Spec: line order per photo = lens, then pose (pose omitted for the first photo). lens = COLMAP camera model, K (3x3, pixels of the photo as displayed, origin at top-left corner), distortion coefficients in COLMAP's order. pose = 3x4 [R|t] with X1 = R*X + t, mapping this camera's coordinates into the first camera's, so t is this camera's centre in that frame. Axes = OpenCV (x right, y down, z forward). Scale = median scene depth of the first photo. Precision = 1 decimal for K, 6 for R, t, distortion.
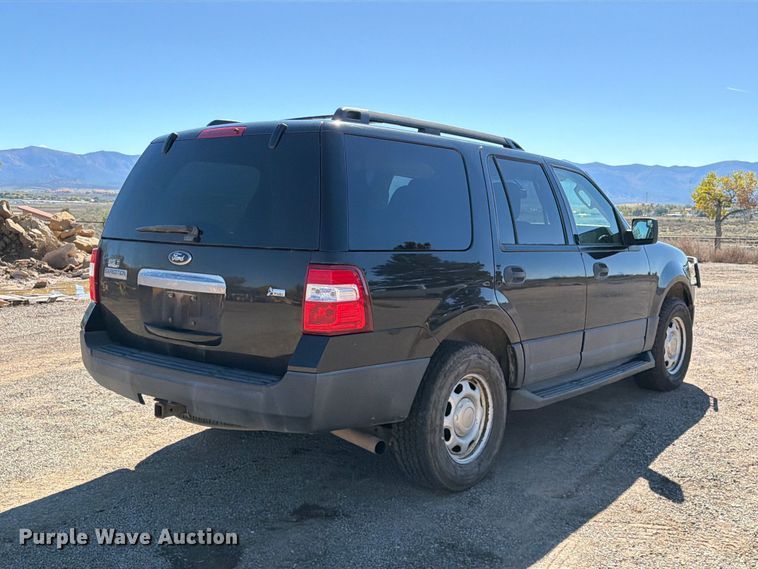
lens RADIAL K [[774.9, 0, 379.0], [0, 774.9, 284.5], [0, 0, 1]] dist [0.162442, -0.306983]
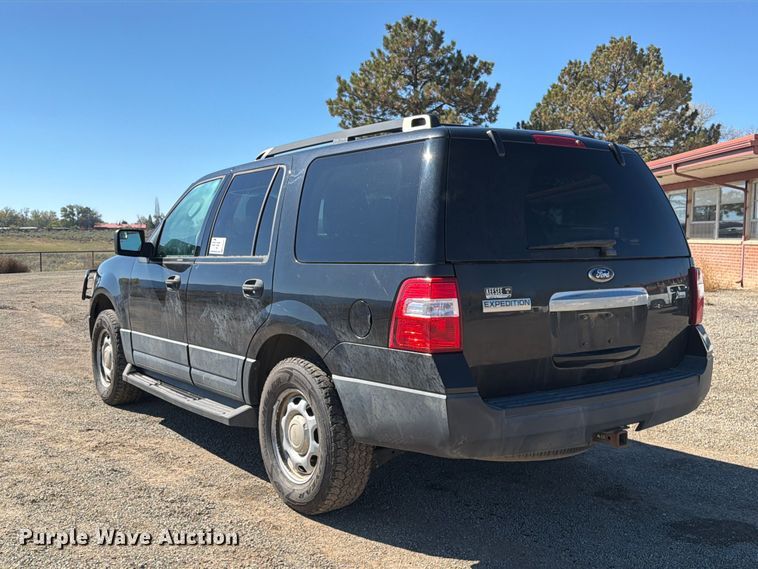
lens RADIAL K [[779.0, 0, 379.0], [0, 779.0, 284.5], [0, 0, 1]] dist [0.167109, -0.382772]
pose [[0.229679, -0.071307, 0.970651, -1.192673], [0.089212, 0.994656, 0.051961, -0.091877], [-0.969169, 0.074660, 0.234813, 1.001389]]
